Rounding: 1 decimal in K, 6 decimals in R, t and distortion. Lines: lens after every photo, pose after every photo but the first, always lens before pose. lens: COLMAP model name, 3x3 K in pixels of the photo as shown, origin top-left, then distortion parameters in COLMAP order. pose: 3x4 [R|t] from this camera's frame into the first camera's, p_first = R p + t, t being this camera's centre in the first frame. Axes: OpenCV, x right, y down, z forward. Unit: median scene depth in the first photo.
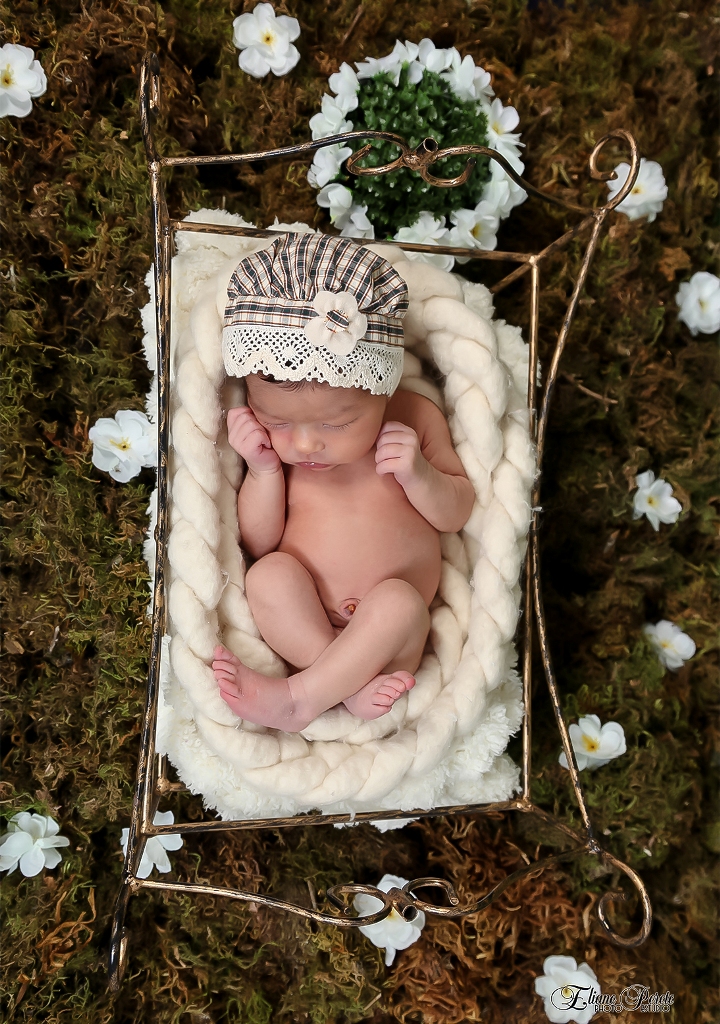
lens RADIAL K [[1300.1, 0, 360.0], [0, 1300.1, 512.0], [0, 0, 1]] dist [0.029815, 0.091261]
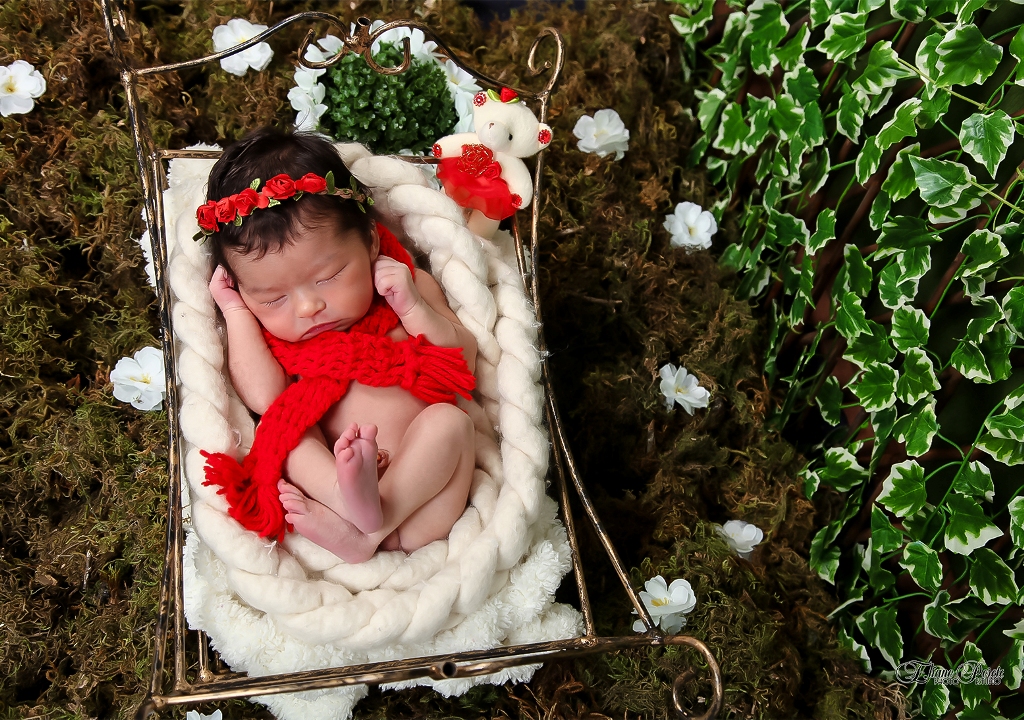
lens RADIAL K [[1300.1, 0, 508.5], [0, 1300.1, 317.0], [0, 0, 1]] dist [0.029815, 0.091261]
pose [[0.981943, -0.184705, 0.040888, 0.069218], [0.186830, 0.912904, -0.362906, 0.328493], [0.029703, 0.363992, 0.930928, 0.021359]]
